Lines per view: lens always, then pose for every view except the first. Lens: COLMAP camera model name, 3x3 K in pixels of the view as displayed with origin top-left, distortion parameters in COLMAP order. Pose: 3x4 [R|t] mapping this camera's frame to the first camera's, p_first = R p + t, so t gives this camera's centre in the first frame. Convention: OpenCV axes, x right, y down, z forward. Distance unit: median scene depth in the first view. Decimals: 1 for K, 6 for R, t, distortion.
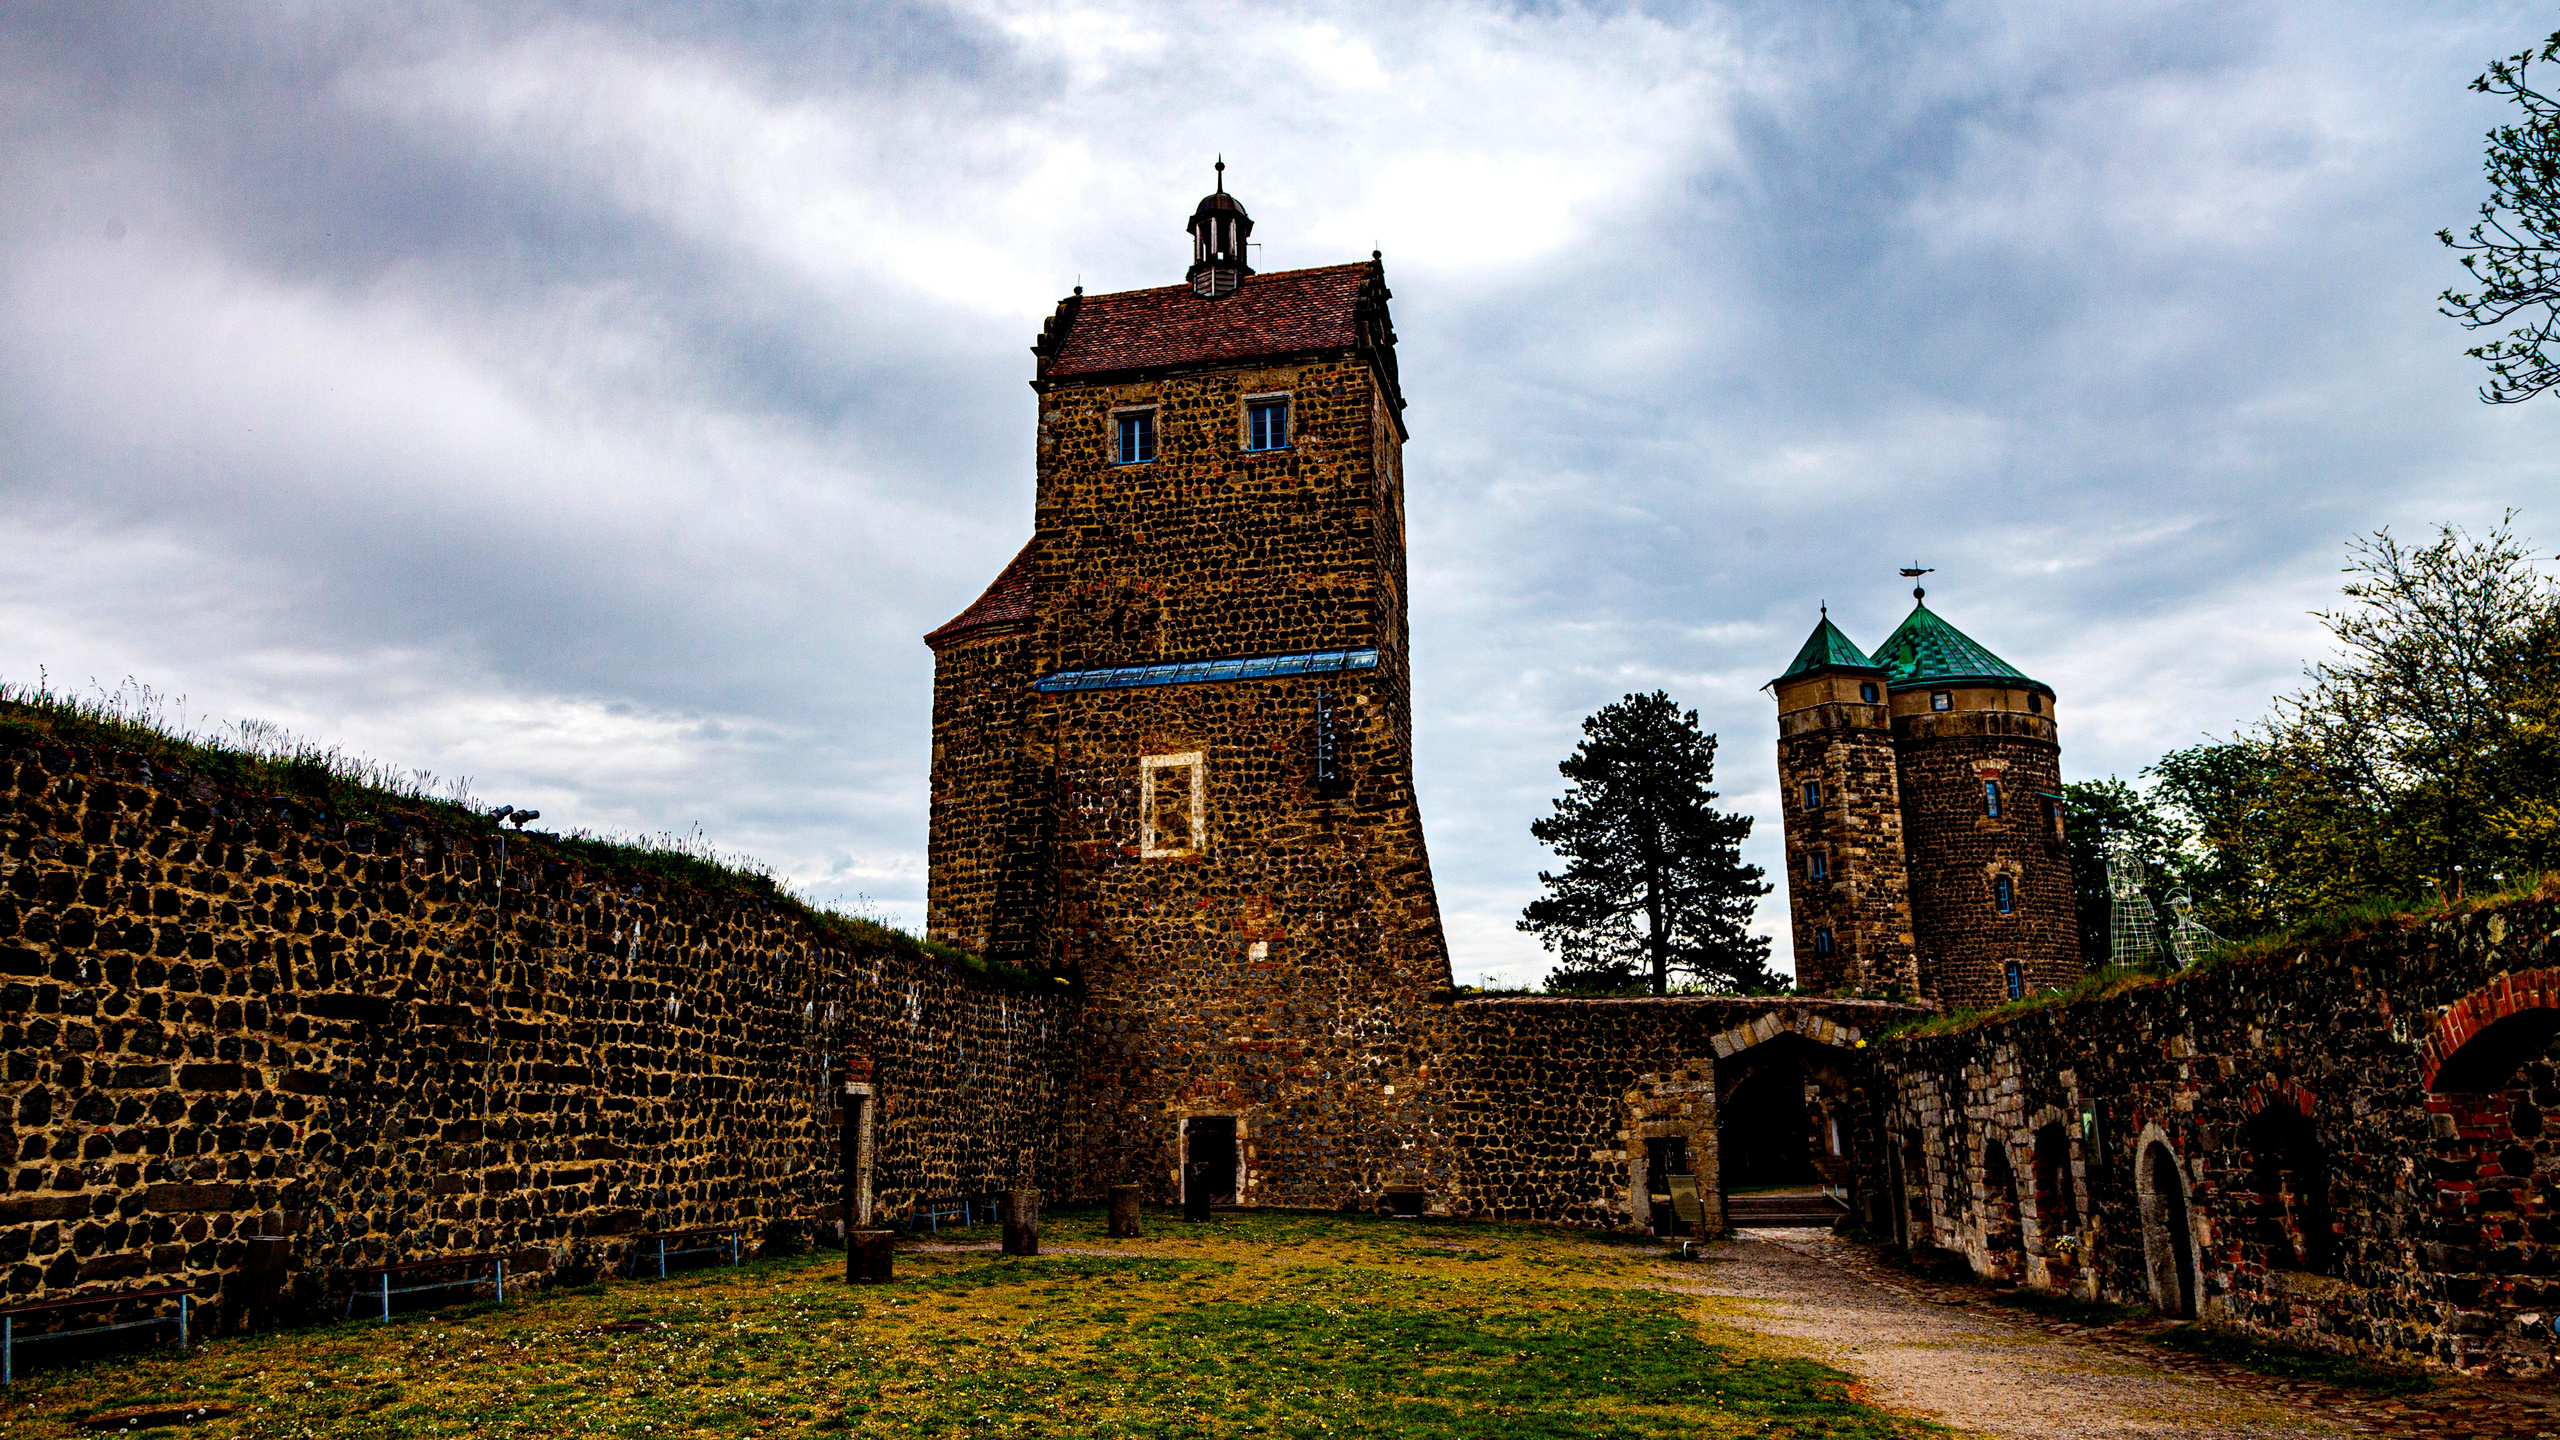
lens RADIAL K [[1706.7, 0, 1298.6], [0, 1706.7, 750.6], [0, 0, 1]] dist [0.011557, 0.002990]
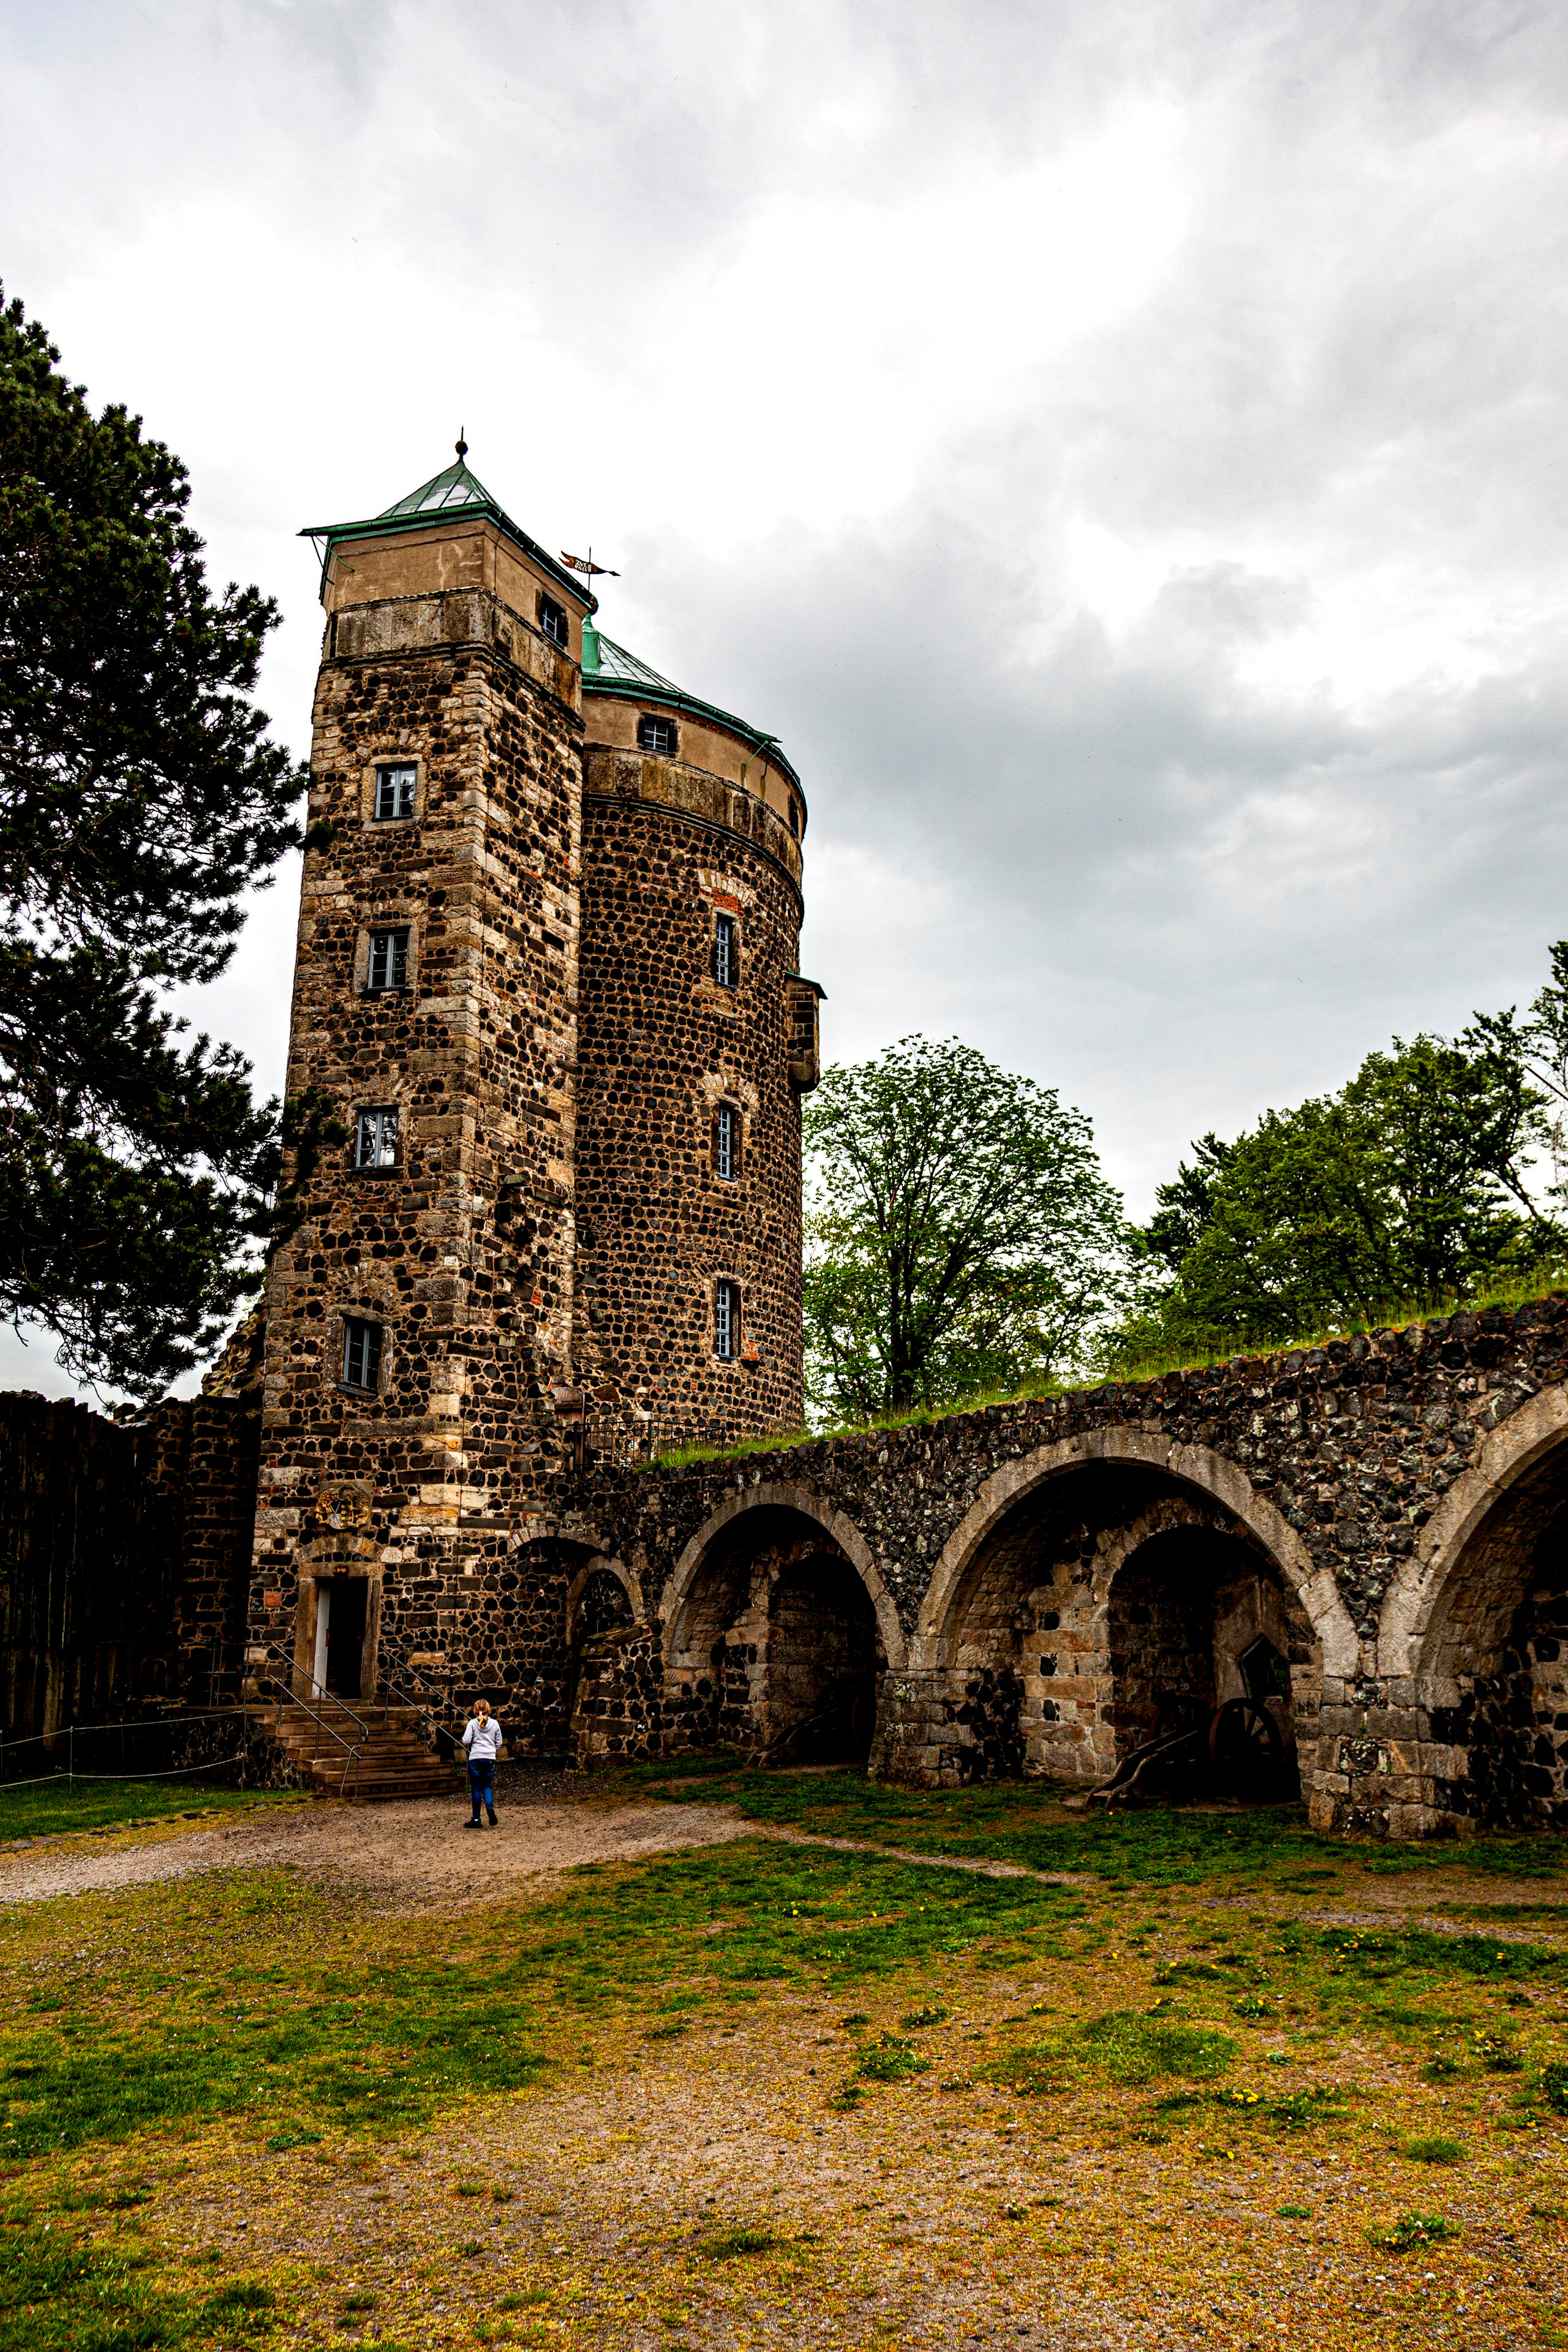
lens RADIAL K [[1592.1, 0, 784.5], [0, 1592.1, 1273.1], [0, 0, 1]] dist [0.025118, 0.000494]
pose [[0.758424, 0.166599, 0.630110, 0.253977], [-0.155641, 0.985104, -0.073123, 0.249642], [-0.632906, -0.042613, 0.773055, 1.077676]]
